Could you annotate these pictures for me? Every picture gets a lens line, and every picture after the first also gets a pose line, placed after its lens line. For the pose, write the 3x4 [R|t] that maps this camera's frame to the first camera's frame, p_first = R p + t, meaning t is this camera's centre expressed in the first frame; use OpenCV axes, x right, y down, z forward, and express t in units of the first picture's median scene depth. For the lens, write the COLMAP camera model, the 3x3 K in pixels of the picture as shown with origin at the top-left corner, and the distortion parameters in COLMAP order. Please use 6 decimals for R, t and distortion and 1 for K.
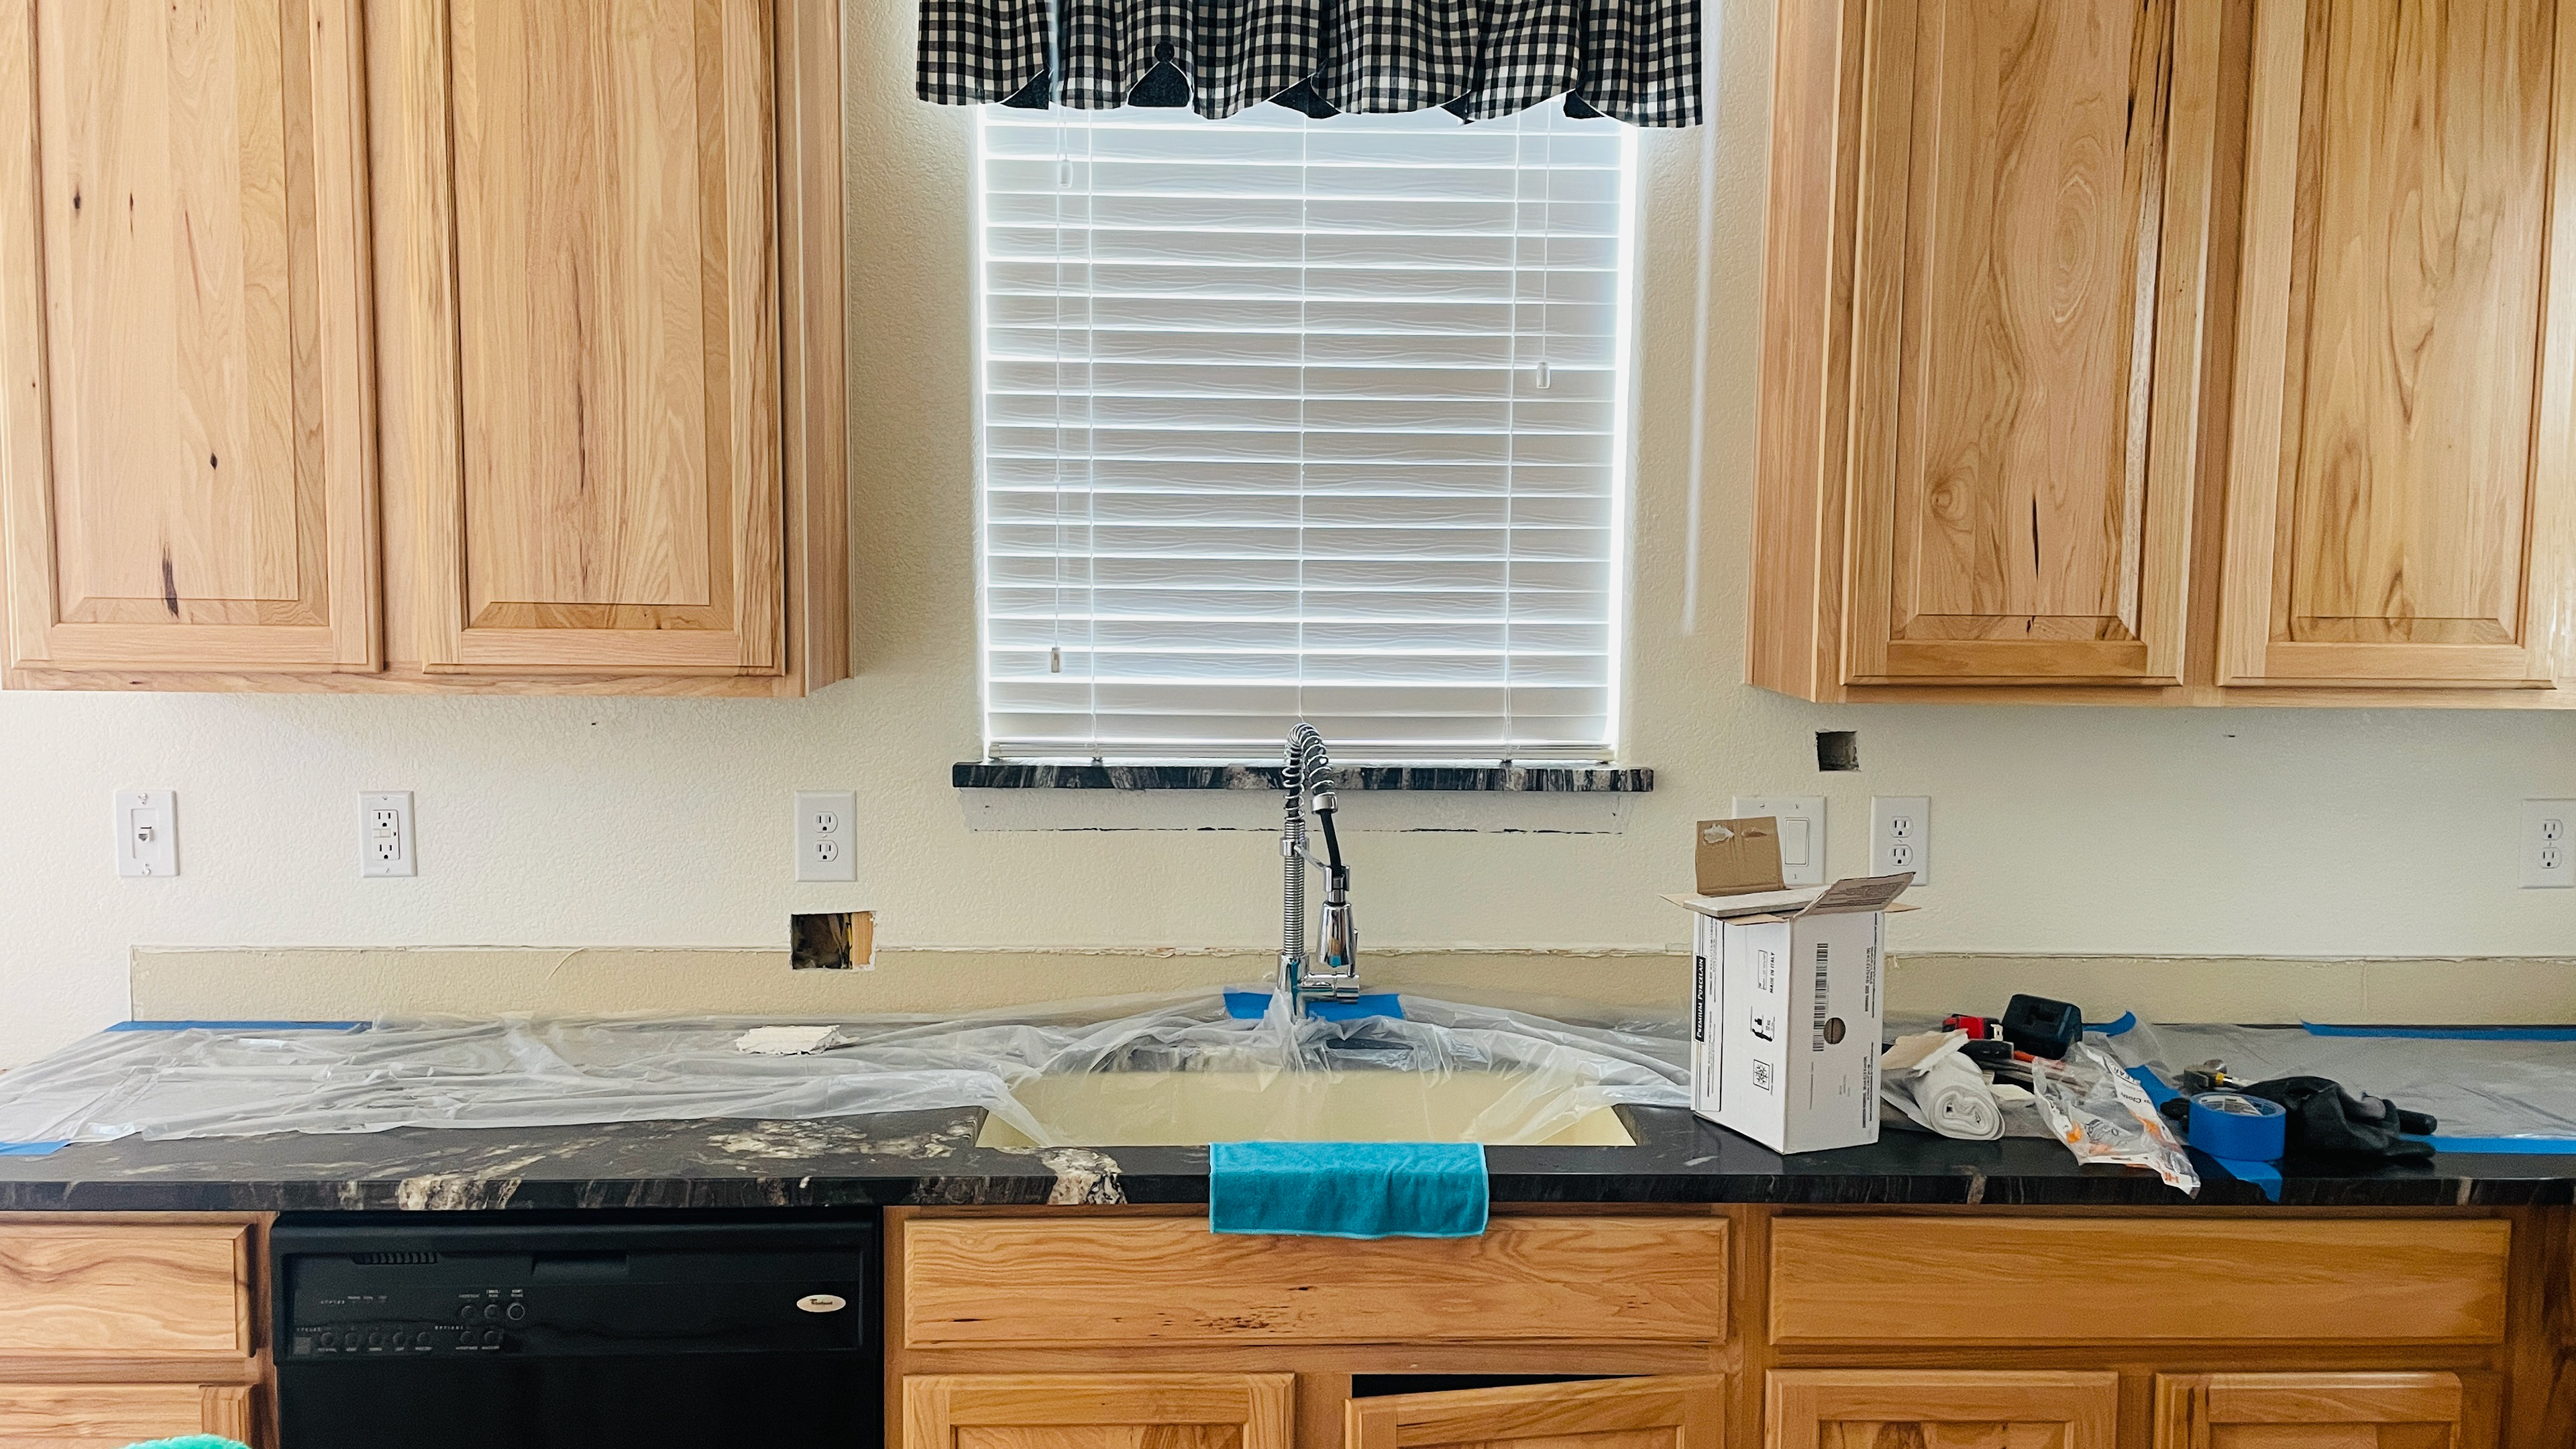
lens RADIAL K [[1946.8, 0, 1277.9], [0, 1946.8, 702.4], [0, 0, 1]] dist [0.075837, -0.100108]
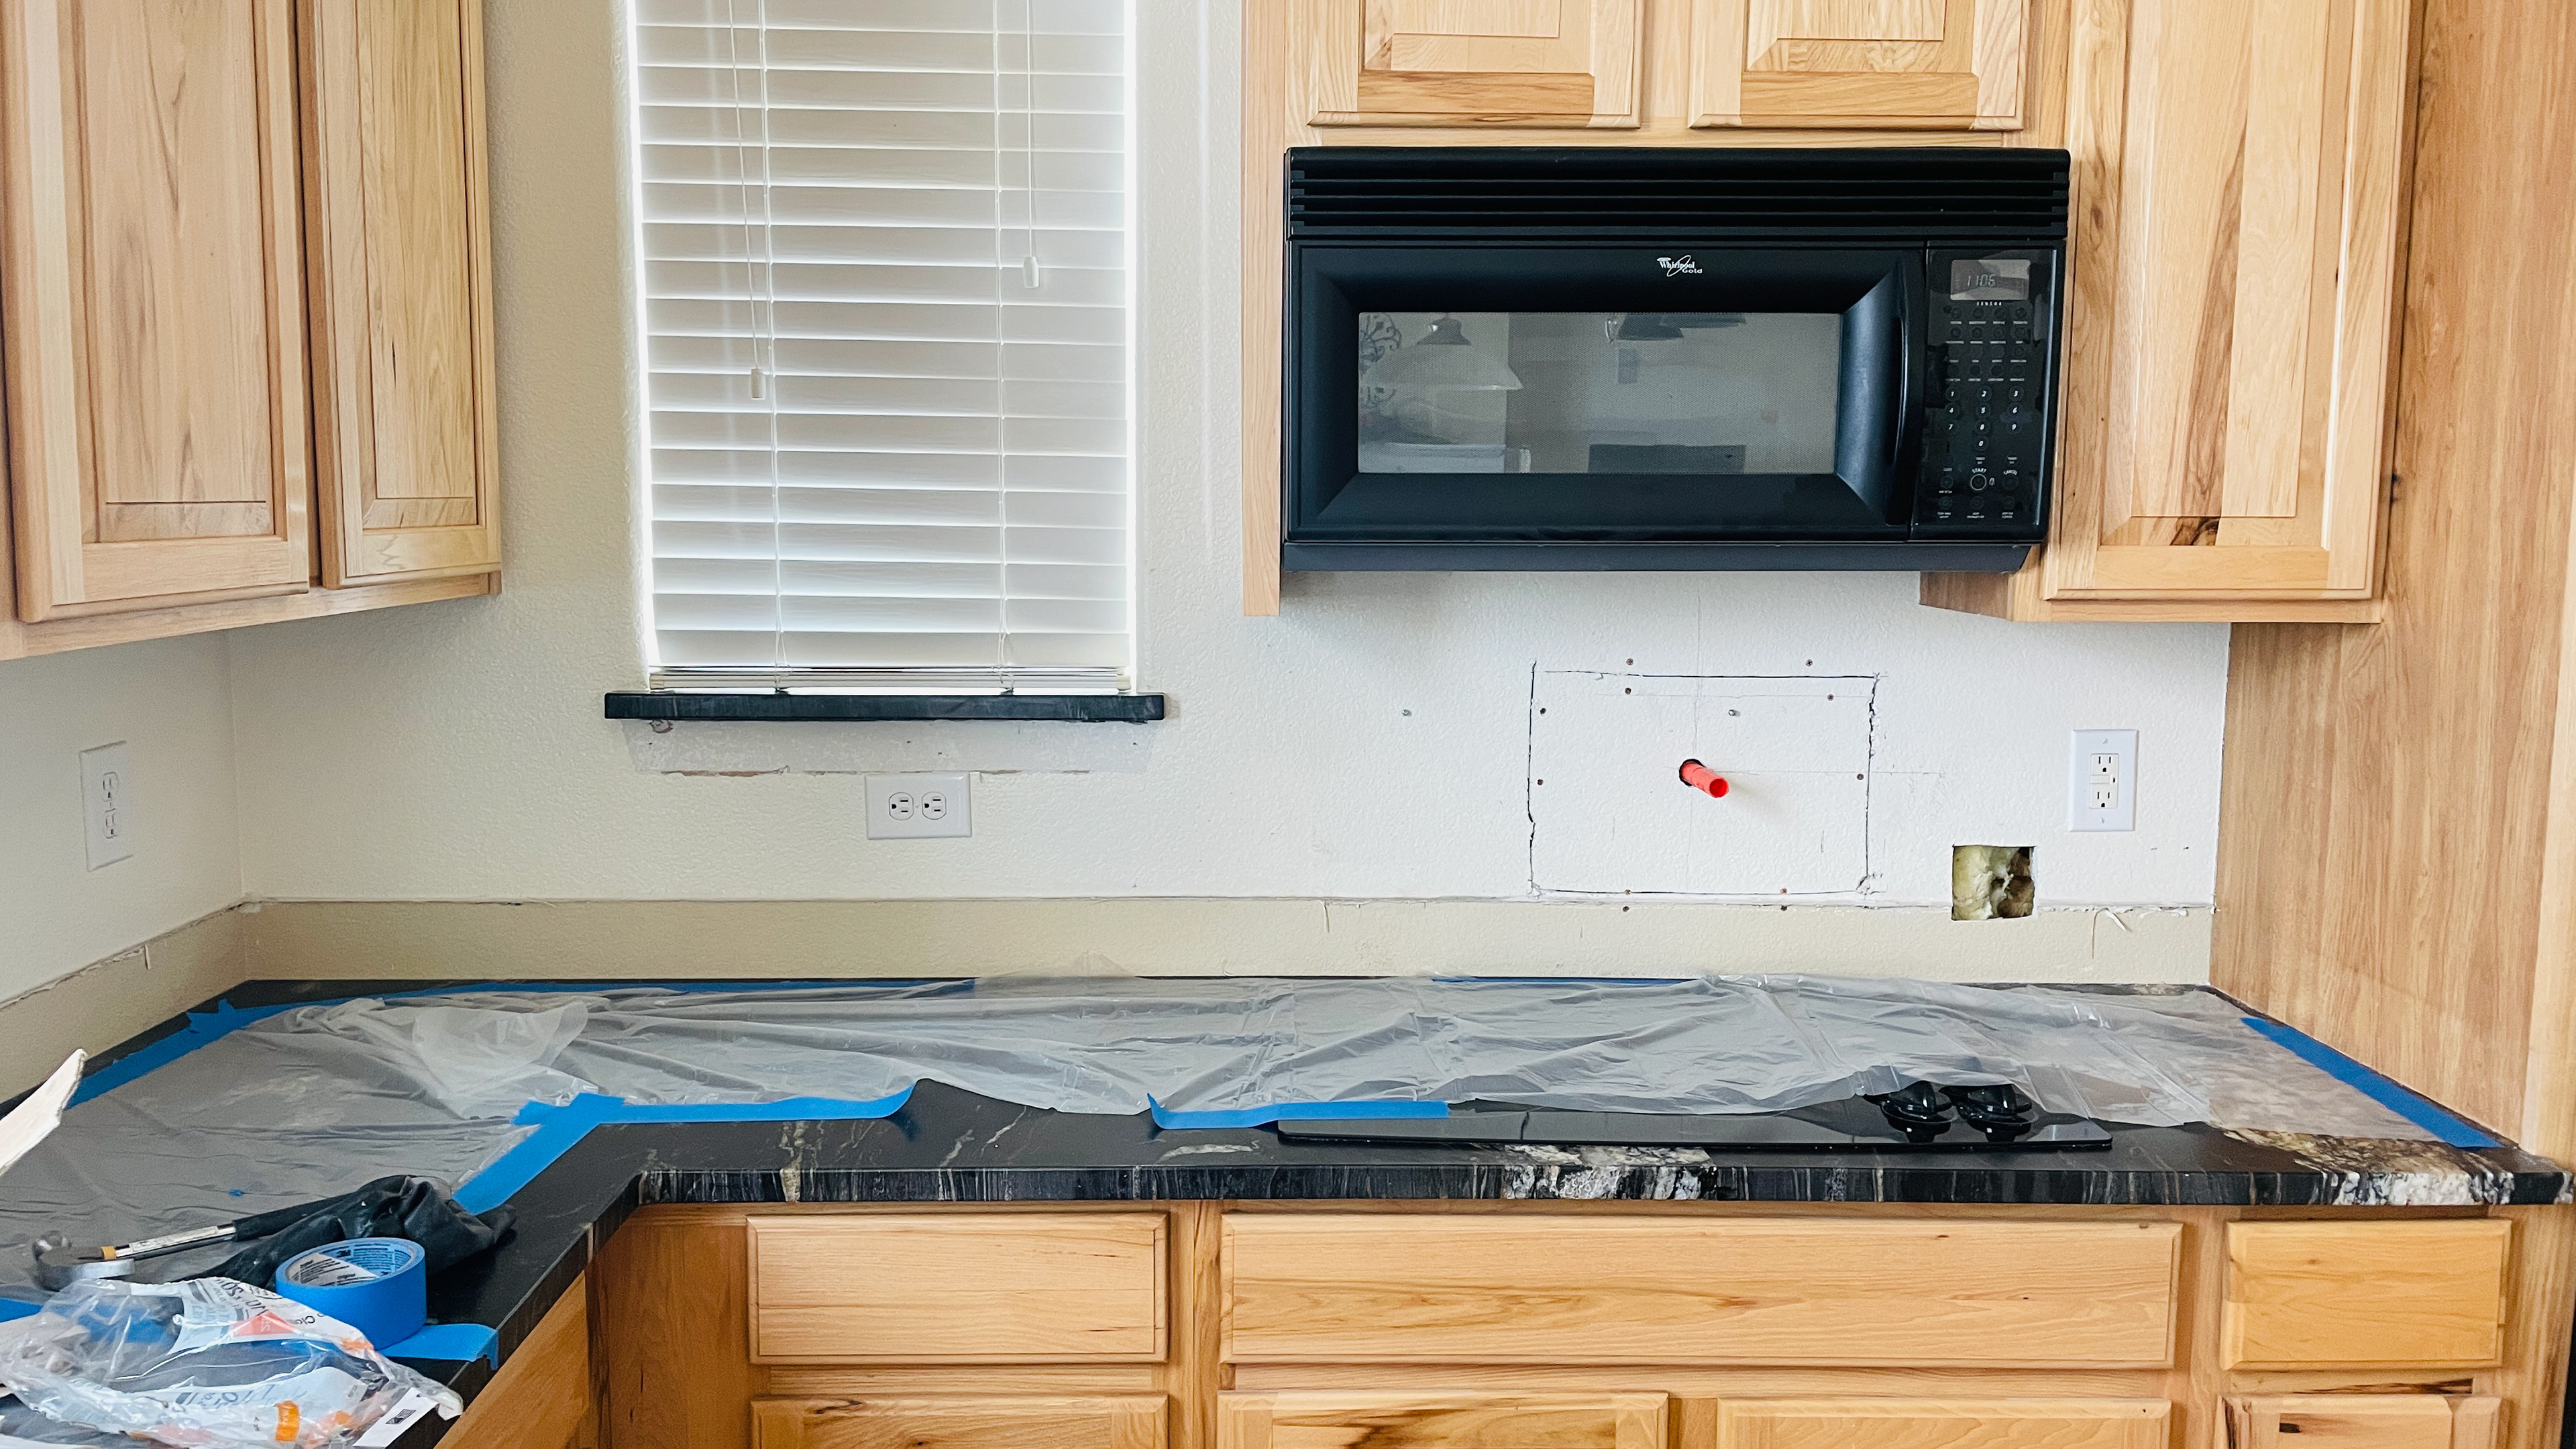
lens RADIAL K [[1946.8, 0, 1302.2], [0, 1946.8, 698.1], [0, 0, 1]] dist [0.075837, -0.100108]
pose [[0.000923, -0.118632, 0.992938, -0.123928], [0.072760, 0.990314, 0.118251, -0.029607], [-0.997349, 0.072137, 0.009546, 0.646706]]
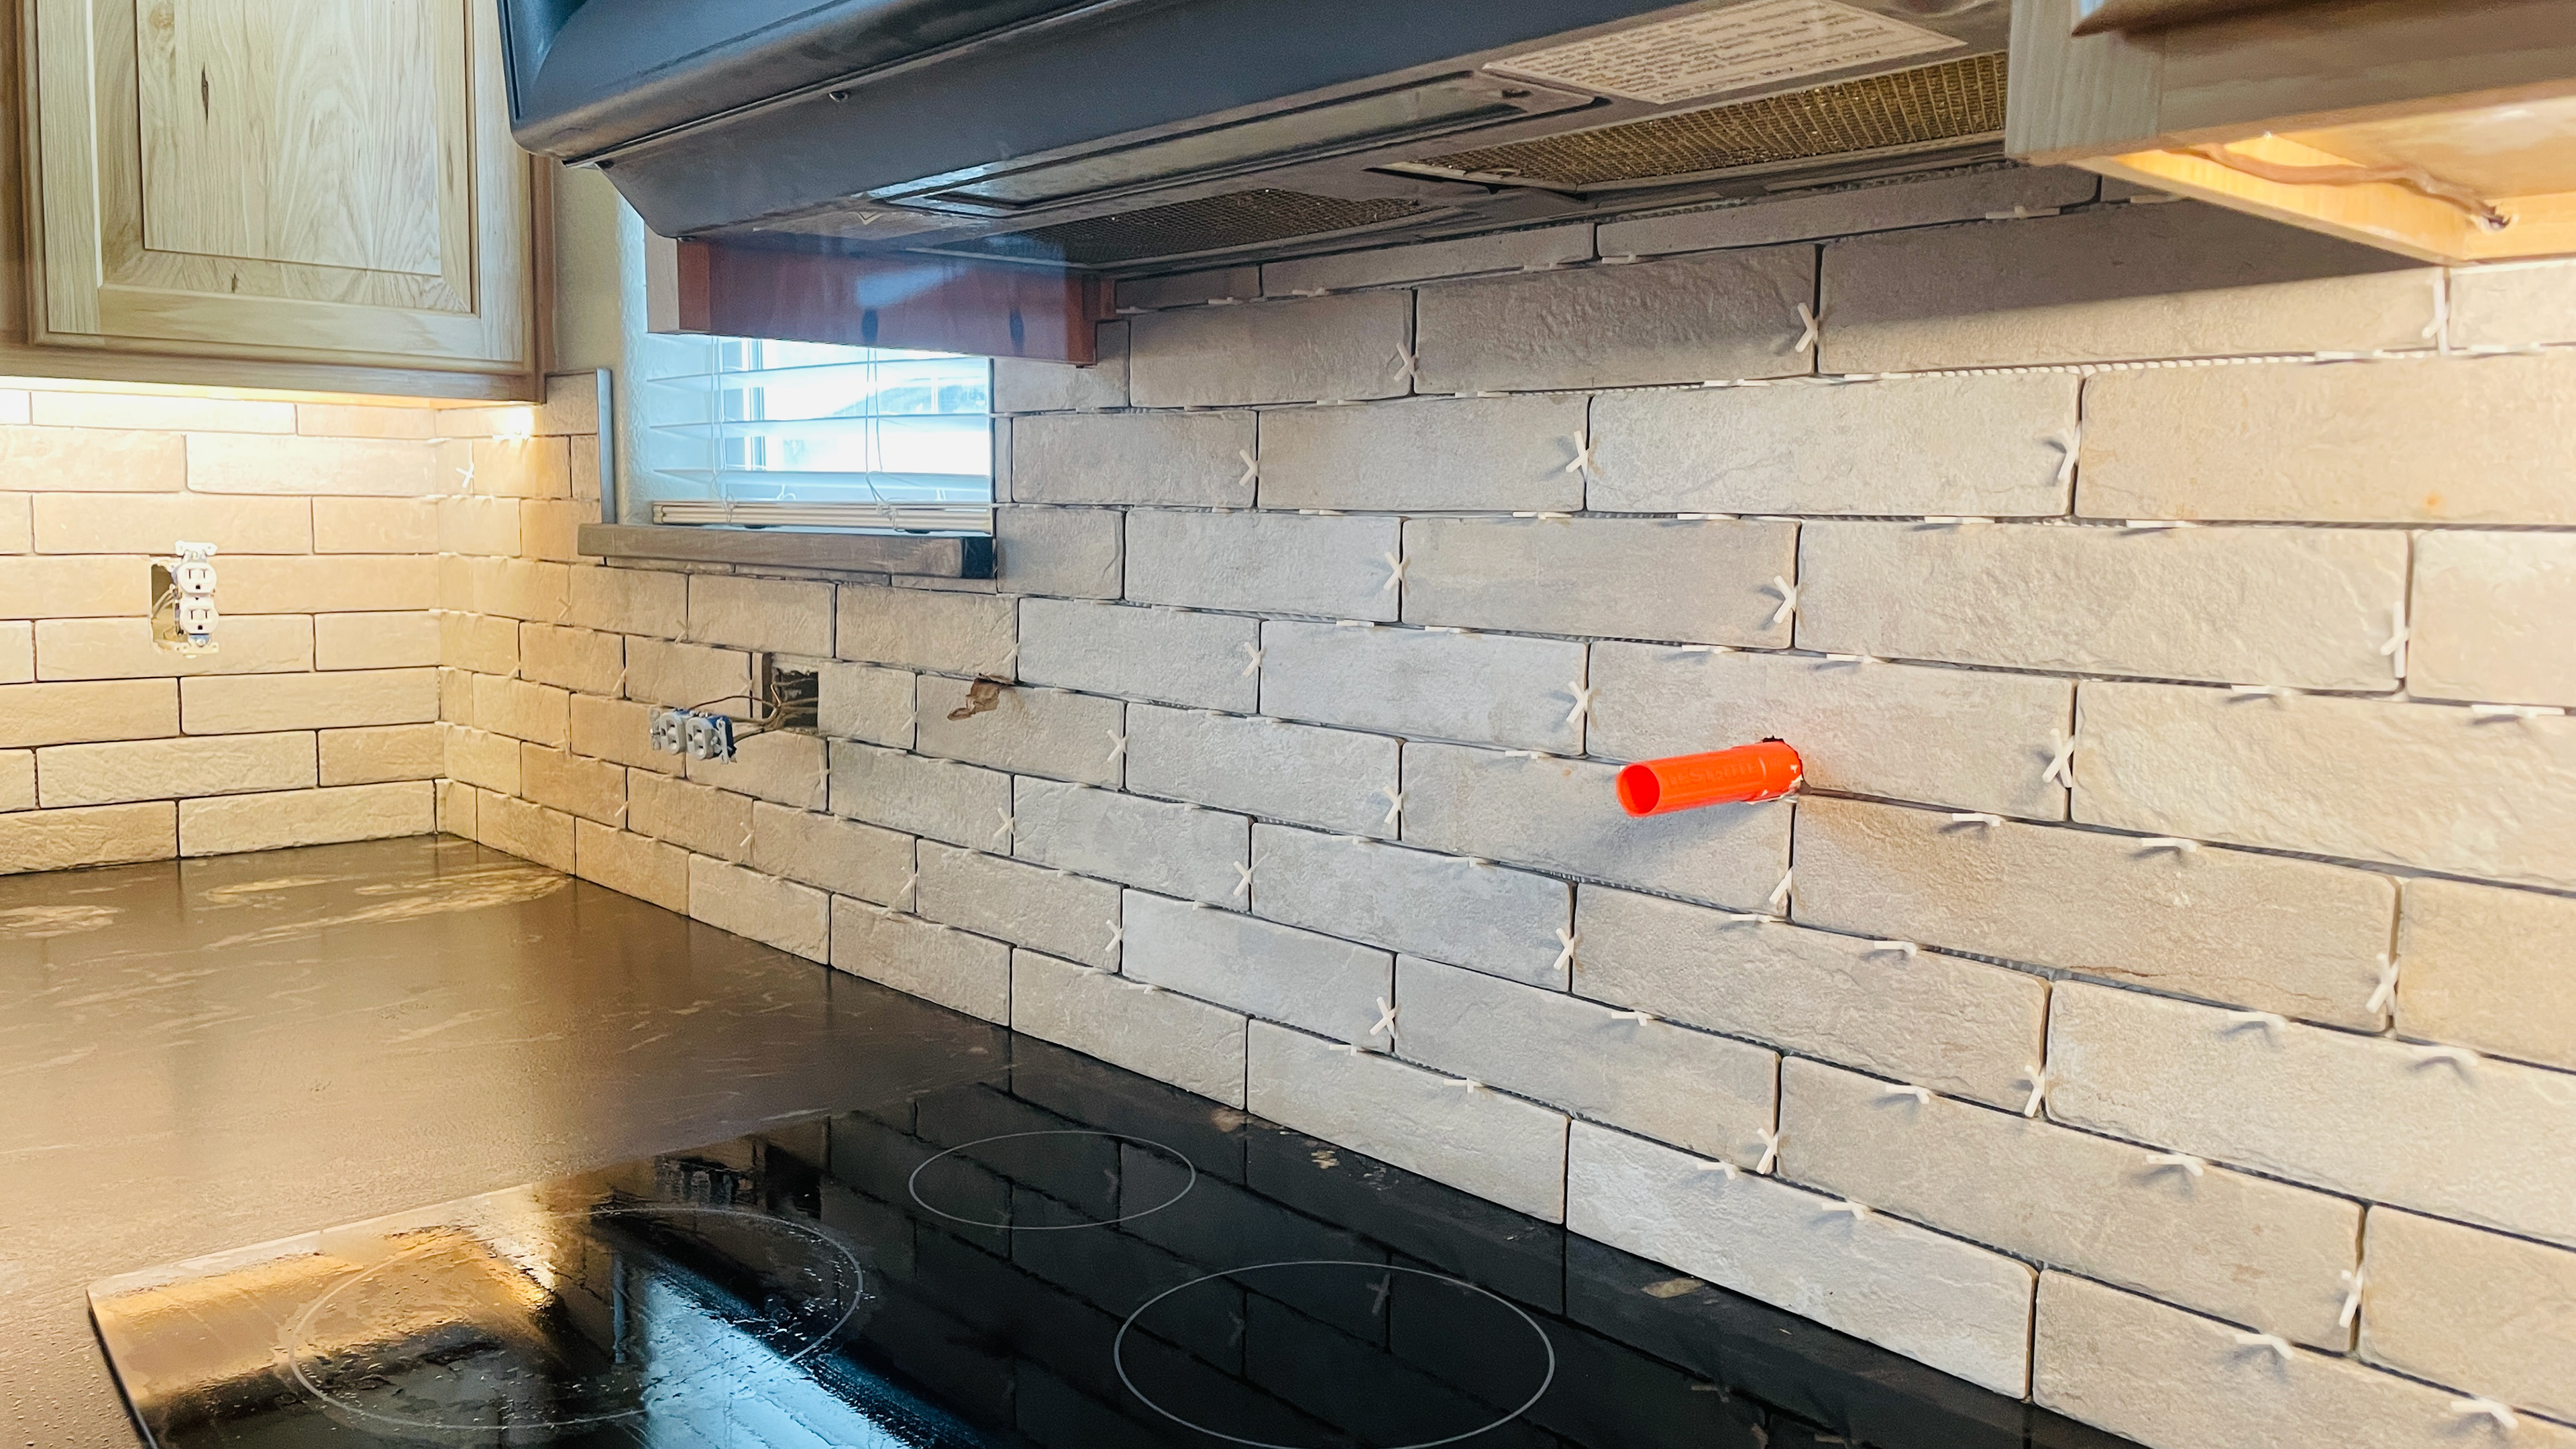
lens RADIAL K [[1946.8, 0, 1303.5], [0, 1946.8, 704.7], [0, 0, 1]] dist [0.075837, -0.100108]
pose [[0.753558, -0.063190, 0.654337, 0.578783], [0.046451, 0.998000, 0.042883, 0.115359], [-0.655738, -0.001920, 0.754986, 0.206782]]
